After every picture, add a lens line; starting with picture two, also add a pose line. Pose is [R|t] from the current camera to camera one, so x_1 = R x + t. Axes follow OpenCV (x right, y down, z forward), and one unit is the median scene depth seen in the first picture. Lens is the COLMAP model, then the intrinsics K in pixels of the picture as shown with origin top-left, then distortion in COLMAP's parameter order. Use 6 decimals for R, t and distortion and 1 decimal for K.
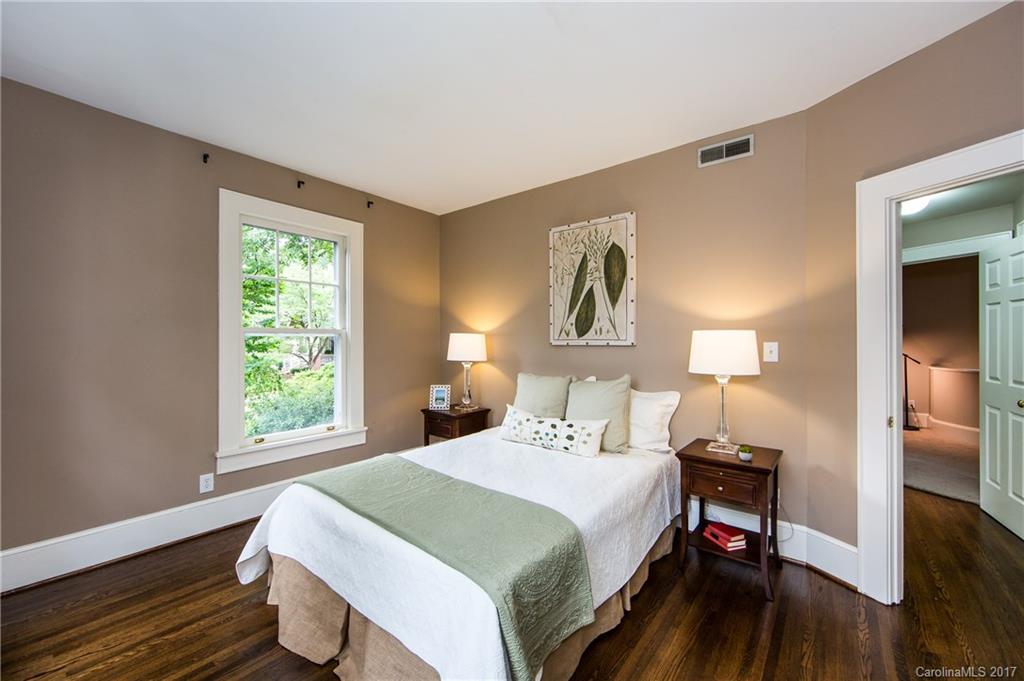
lens RADIAL K [[404.8, 0, 515.1], [0, 404.8, 341.2], [0, 0, 1]] dist [-0.001947, 0.000052]
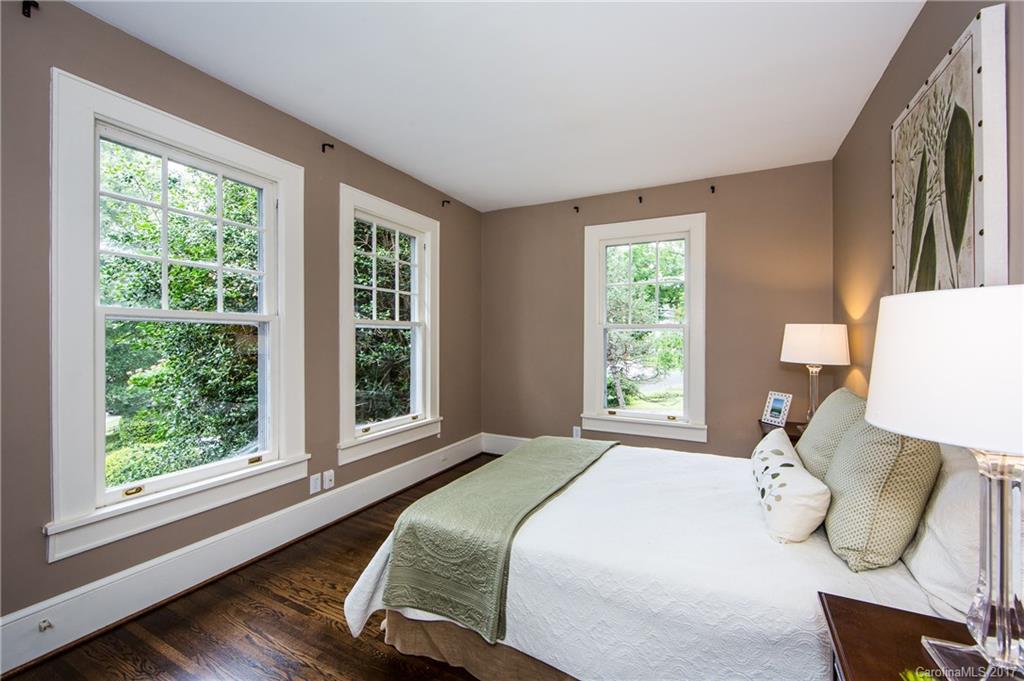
lens RADIAL K [[404.8, 0, 518.7], [0, 404.8, 337.4], [0, 0, 1]] dist [-0.001947, 0.000052]
pose [[0.211019, 0.001296, -0.977481, 0.544183], [0.000717, 0.999999, 0.001481, 0.004266], [0.977482, -0.001014, 0.211018, 0.429297]]
